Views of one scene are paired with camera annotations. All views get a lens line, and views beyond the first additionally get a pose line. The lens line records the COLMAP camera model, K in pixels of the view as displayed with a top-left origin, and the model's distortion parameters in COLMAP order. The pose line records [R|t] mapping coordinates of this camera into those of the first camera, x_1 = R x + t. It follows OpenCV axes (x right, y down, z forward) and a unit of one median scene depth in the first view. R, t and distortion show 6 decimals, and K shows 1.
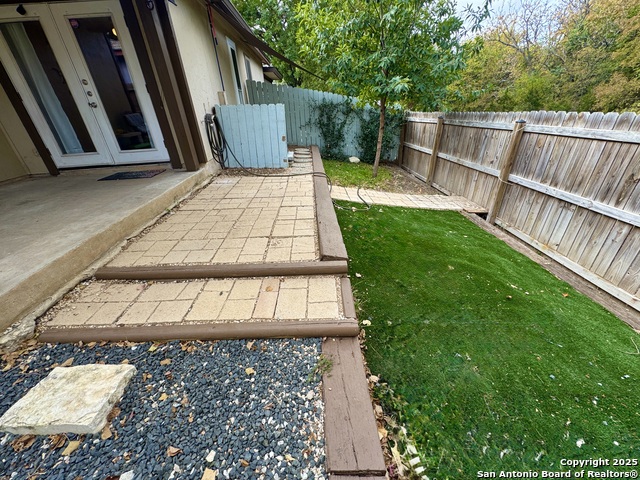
lens RADIAL K [[255.9, 0, 319.8], [0, 255.9, 239.5], [0, 0, 1]] dist [-0.003250, 0.000298]
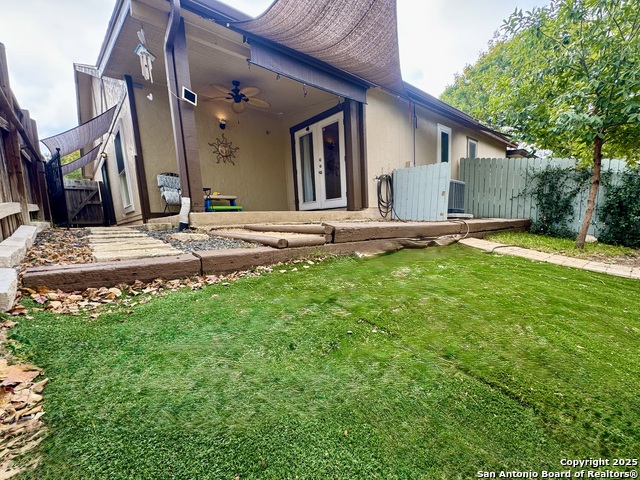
lens RADIAL K [[284.7, 0, 336.9], [0, 284.7, 265.3], [0, 0, 1]] dist [-0.002858, -0.000197]
pose [[0.648950, 0.138818, -0.748059, 0.590525], [-0.347750, 0.928622, -0.129352, 0.212449], [0.676708, 0.344081, 0.650903, 0.080468]]
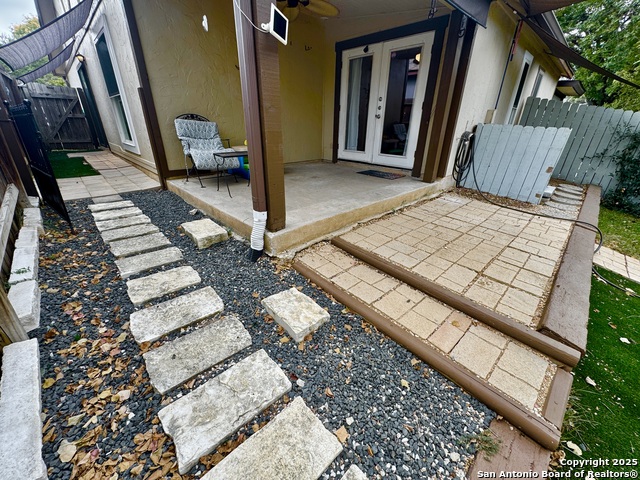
lens RADIAL K [[255.9, 0, 319.1], [0, 255.9, 239.4], [0, 0, 1]] dist [-0.003250, 0.000298]
pose [[0.658284, 0.372684, -0.654040, -0.014714], [-0.399009, 0.909497, 0.116650, 0.001632], [0.638321, 0.184179, 0.747412, -0.031114]]
